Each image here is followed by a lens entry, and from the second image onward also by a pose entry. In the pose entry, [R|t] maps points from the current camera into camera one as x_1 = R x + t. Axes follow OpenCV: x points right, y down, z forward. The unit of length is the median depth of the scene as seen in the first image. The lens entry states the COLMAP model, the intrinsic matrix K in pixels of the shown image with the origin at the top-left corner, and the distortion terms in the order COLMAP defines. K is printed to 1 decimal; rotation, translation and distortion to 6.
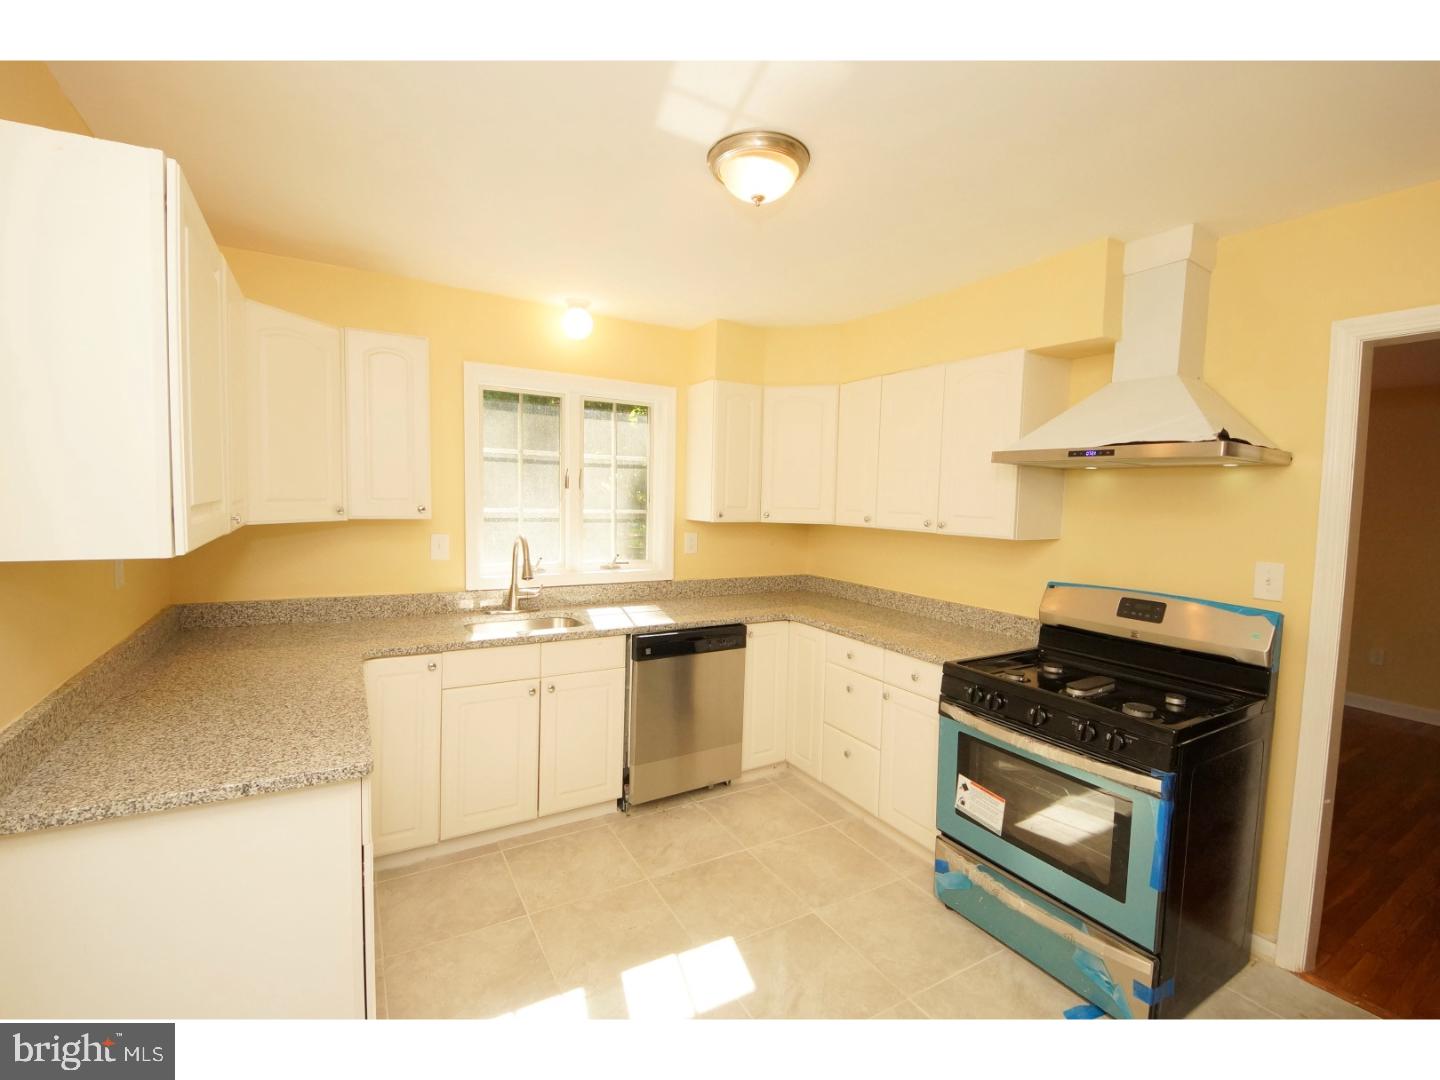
lens RADIAL K [[634.2, 0, 721.7], [0, 634.2, 538.9], [0, 0, 1]] dist [-0.001177, -0.000259]
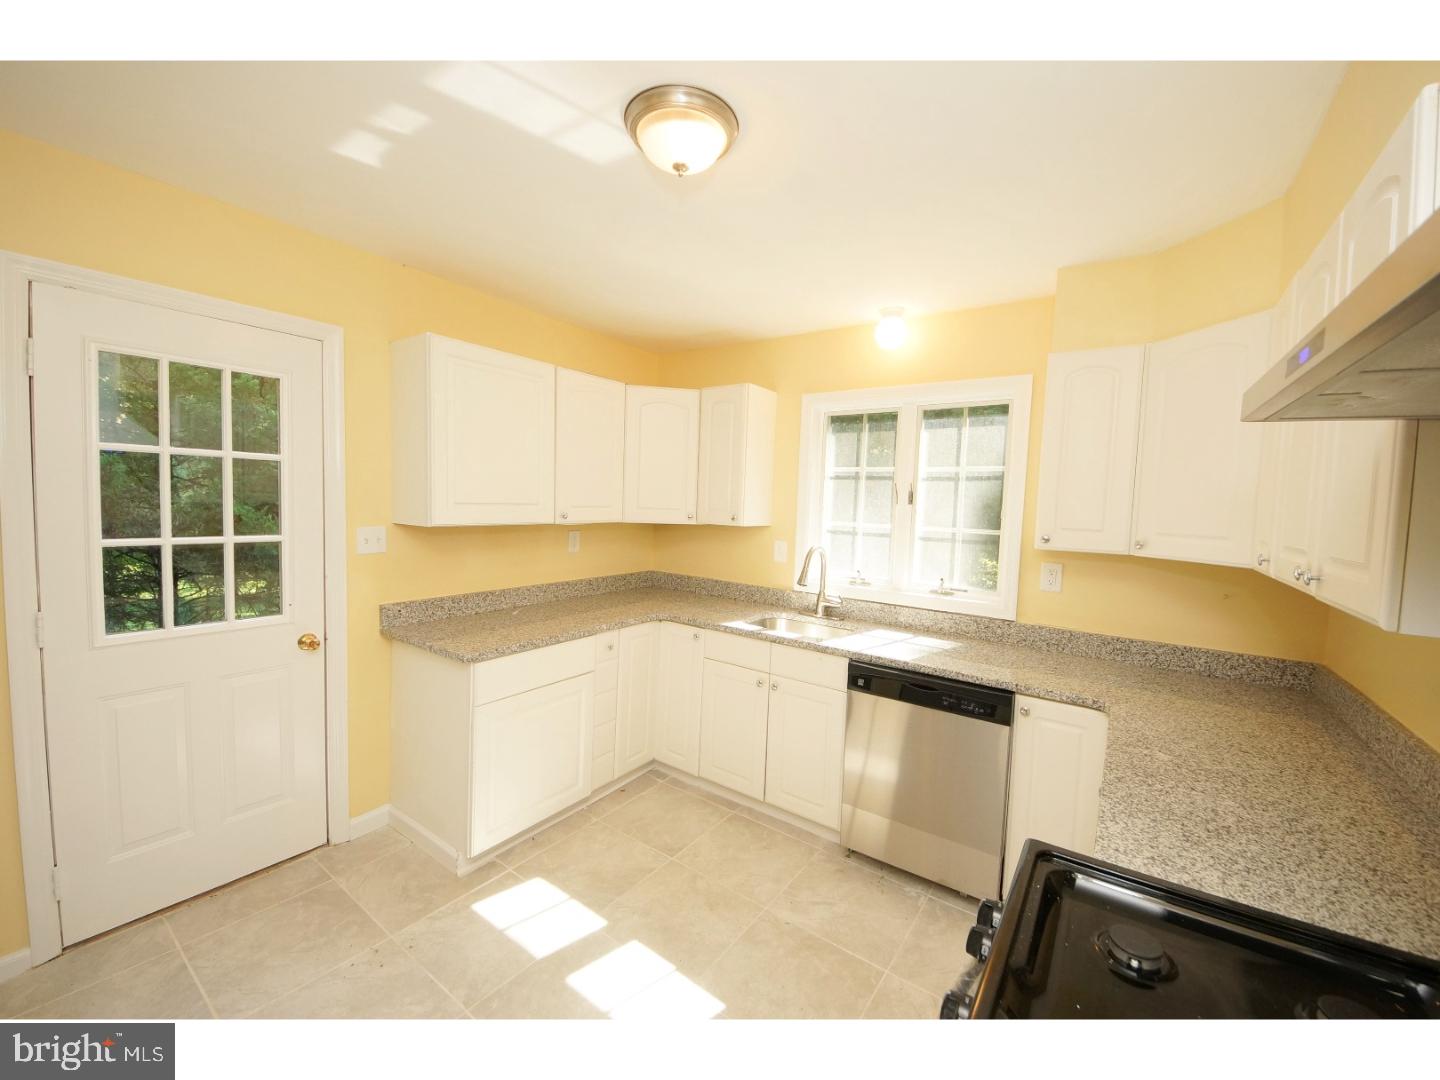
lens RADIAL K [[572.5, 0, 722.3], [0, 572.5, 535.8], [0, 0, 1]] dist [0.011710, -0.000381]
pose [[0.384625, 0.044575, -0.921996, 0.483696], [-0.085956, 0.996223, 0.012306, -0.019450], [0.919062, 0.074518, 0.387004, 0.433598]]
